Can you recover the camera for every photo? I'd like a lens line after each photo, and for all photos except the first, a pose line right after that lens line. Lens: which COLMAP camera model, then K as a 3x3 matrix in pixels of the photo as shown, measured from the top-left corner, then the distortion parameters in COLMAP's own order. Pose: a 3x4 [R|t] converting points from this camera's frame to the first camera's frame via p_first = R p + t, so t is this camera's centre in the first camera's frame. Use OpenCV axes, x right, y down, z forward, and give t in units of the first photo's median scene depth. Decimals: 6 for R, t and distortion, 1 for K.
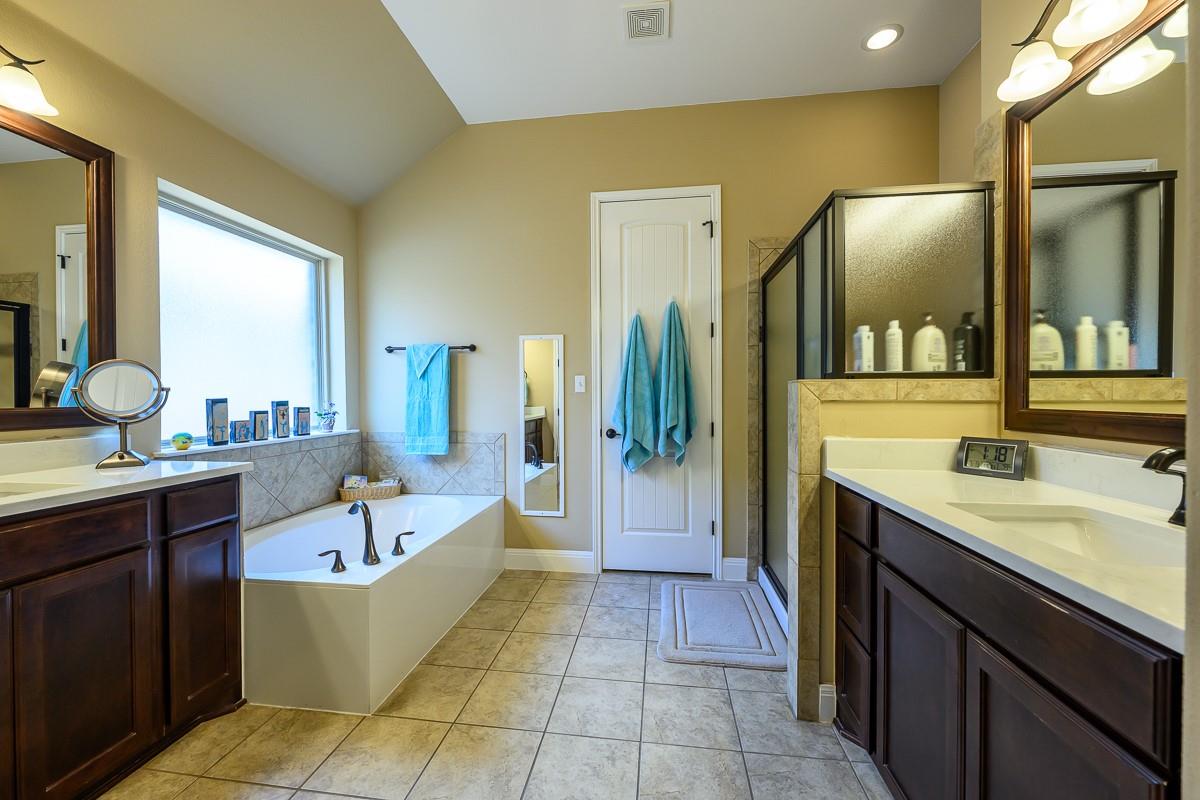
lens RADIAL K [[472.6, 0, 596.9], [0, 472.6, 398.4], [0, 0, 1]] dist [-0.000990, 0.000373]
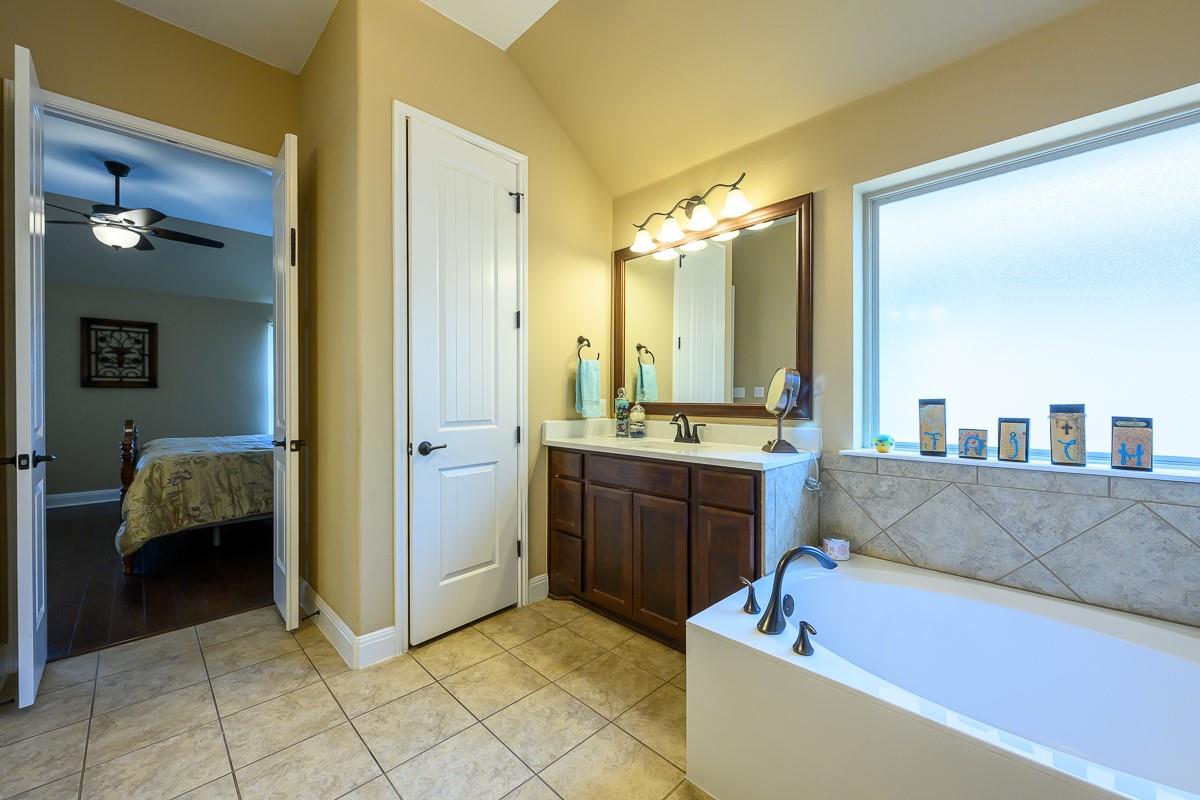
lens RADIAL K [[472.6, 0, 602.6], [0, 472.6, 398.1], [0, 0, 1]] dist [-0.000990, 0.000373]
pose [[-0.608909, 0.007599, -0.793204, 0.186420], [-0.003746, 0.999915, 0.012454, -0.008795], [0.793231, 0.010554, -0.608829, 0.957675]]
